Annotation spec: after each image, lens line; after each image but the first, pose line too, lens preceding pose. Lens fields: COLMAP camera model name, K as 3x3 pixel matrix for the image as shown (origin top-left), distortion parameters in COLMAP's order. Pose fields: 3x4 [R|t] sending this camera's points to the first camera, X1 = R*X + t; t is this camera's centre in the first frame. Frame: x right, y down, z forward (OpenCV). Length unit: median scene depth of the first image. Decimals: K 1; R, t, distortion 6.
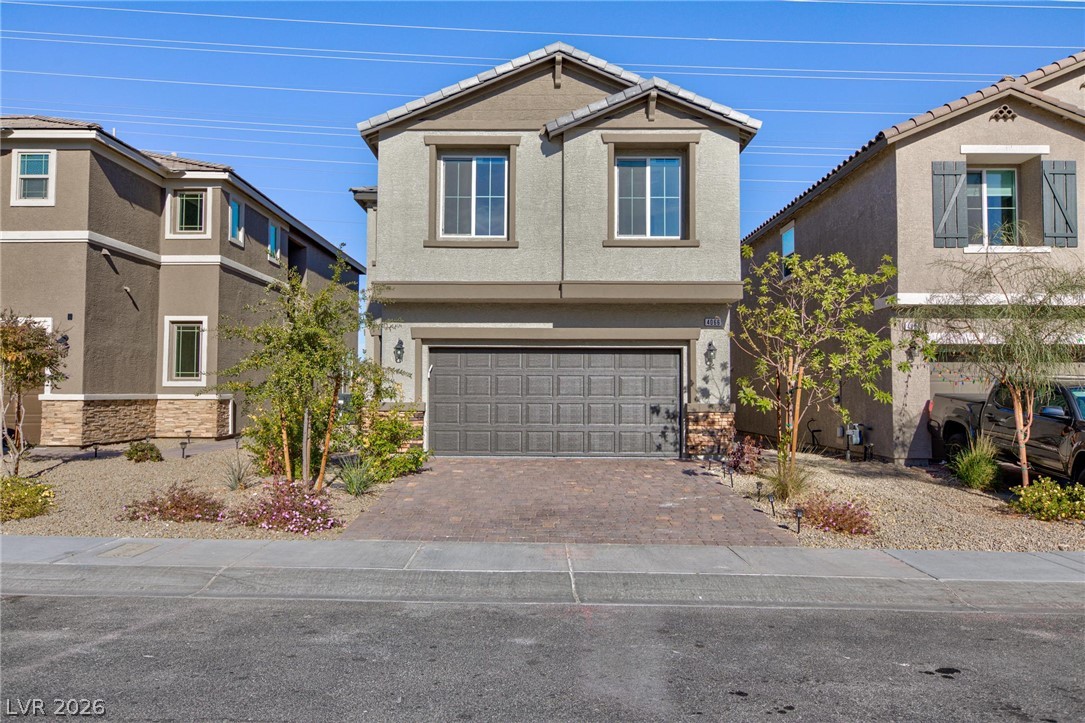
lens RADIAL K [[781.5, 0, 542.5], [0, 781.5, 361.5], [0, 0, 1]] dist [0.007474, -0.005378]
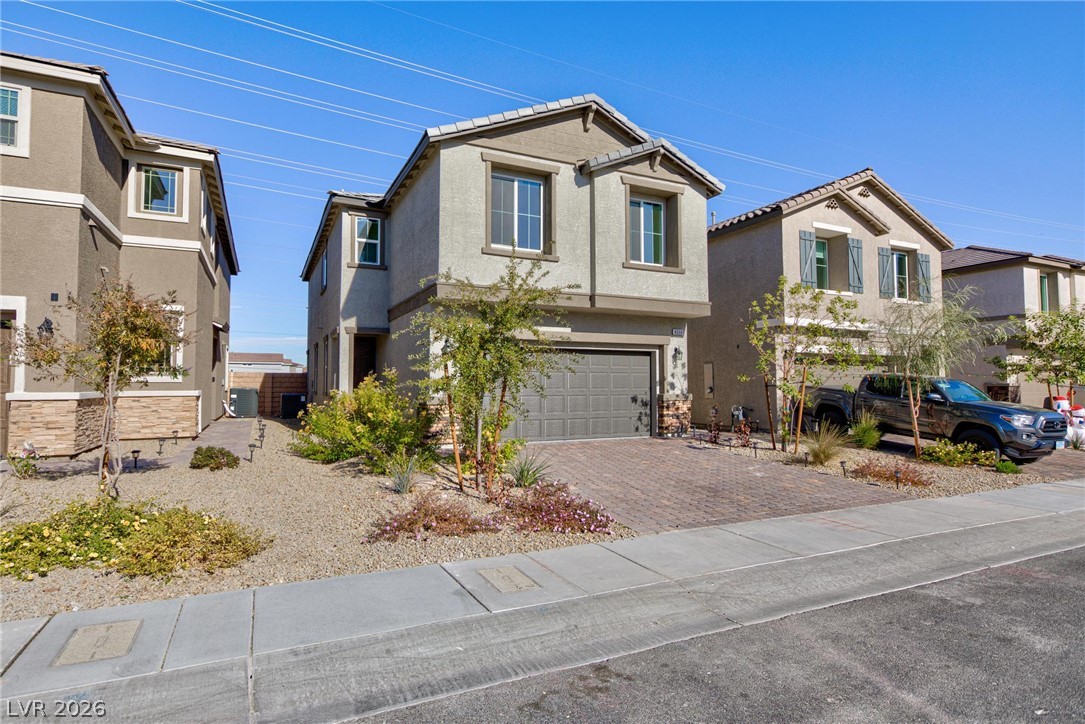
lens RADIAL K [[576.2, 0, 542.5], [0, 576.2, 362.0], [0, 0, 1]] dist [-0.000840, 0.002135]
pose [[0.890655, 0.012599, 0.454505, -0.428470], [-0.012851, 0.999914, -0.002534, 0.005364], [-0.454498, -0.003584, 0.890741, 0.239466]]
